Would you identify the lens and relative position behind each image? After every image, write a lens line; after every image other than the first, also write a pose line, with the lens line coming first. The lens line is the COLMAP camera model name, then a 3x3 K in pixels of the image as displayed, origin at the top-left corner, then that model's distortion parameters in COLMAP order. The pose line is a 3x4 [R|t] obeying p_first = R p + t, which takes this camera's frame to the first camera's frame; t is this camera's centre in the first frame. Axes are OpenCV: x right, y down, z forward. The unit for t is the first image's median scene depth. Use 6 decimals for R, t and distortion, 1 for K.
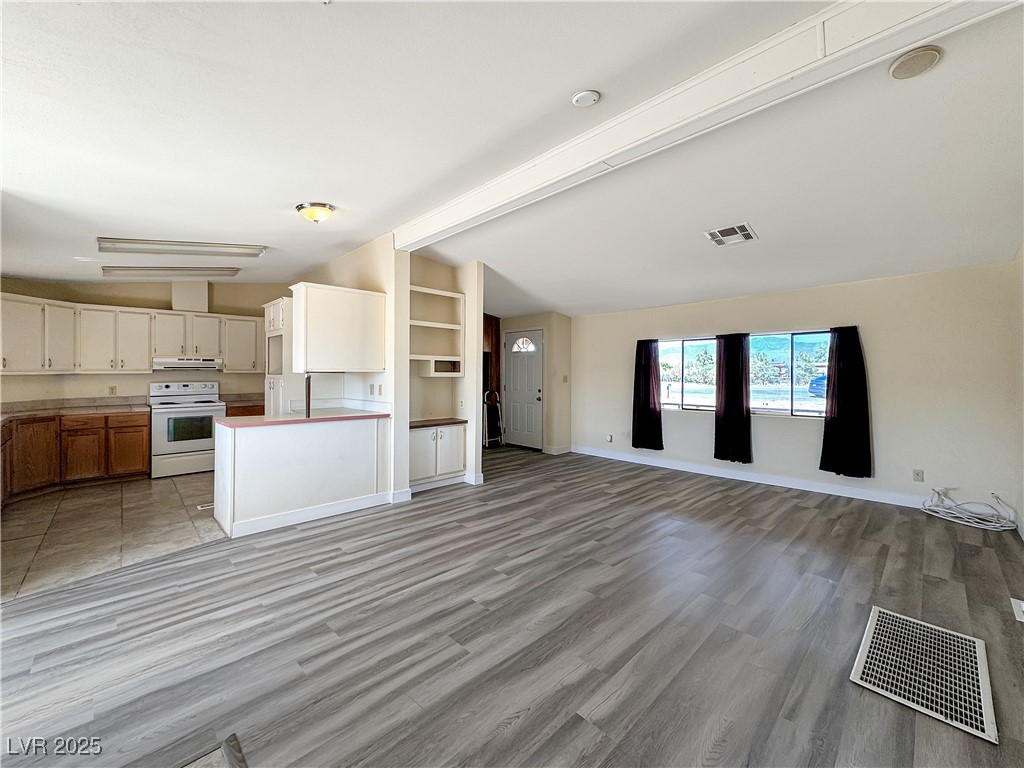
lens RADIAL K [[414.6, 0, 512.3], [0, 414.6, 376.2], [0, 0, 1]] dist [-0.005842, 0.001309]
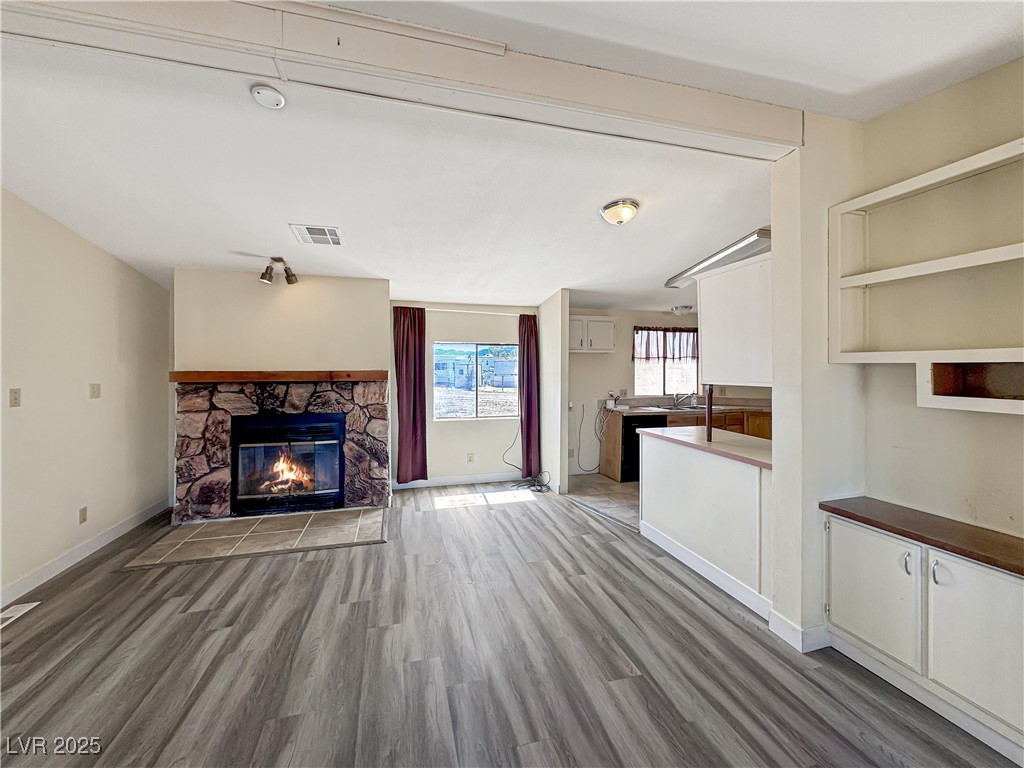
lens RADIAL K [[414.6, 0, 505.8], [0, 414.6, 364.0], [0, 0, 1]] dist [-0.005842, 0.001309]
pose [[-0.488658, -0.006517, -0.872451, 0.373408], [-0.000699, 0.999975, -0.007079, -0.040926], [0.872475, -0.002849, -0.488651, 0.992091]]
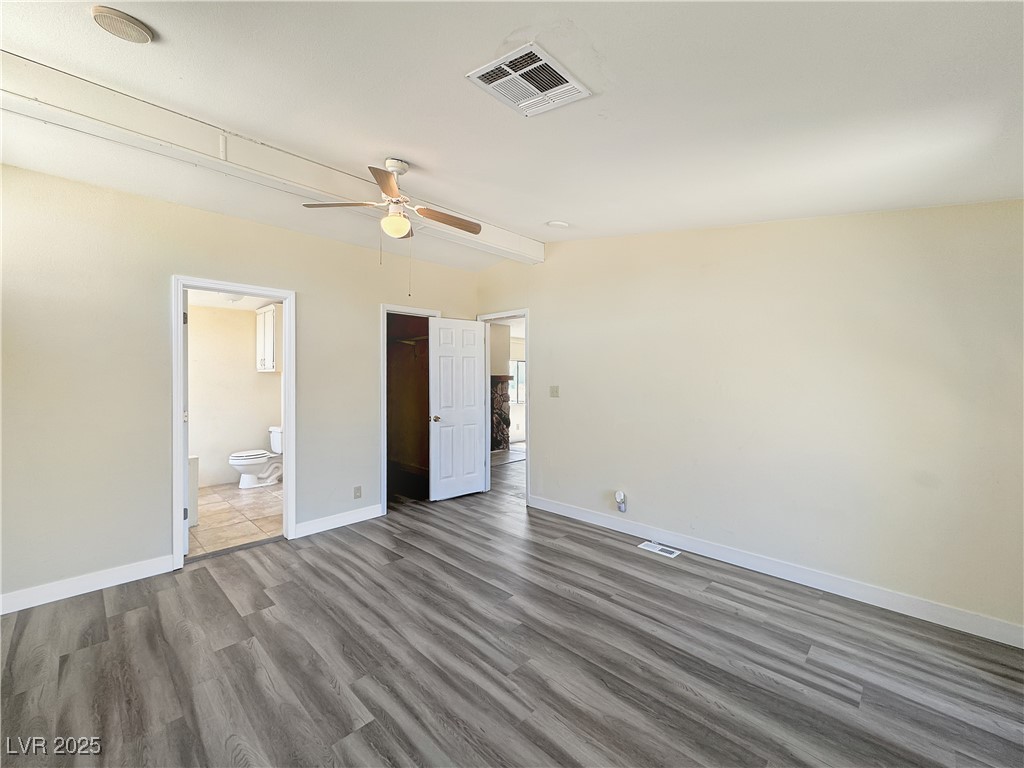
lens RADIAL K [[414.6, 0, 512.6], [0, 414.6, 385.2], [0, 0, 1]] dist [-0.005842, 0.001309]
pose [[0.028260, 0.016918, -0.999457, 1.568629], [-0.006476, 0.999839, 0.016741, -0.020836], [0.999580, 0.006000, 0.028365, 0.165955]]
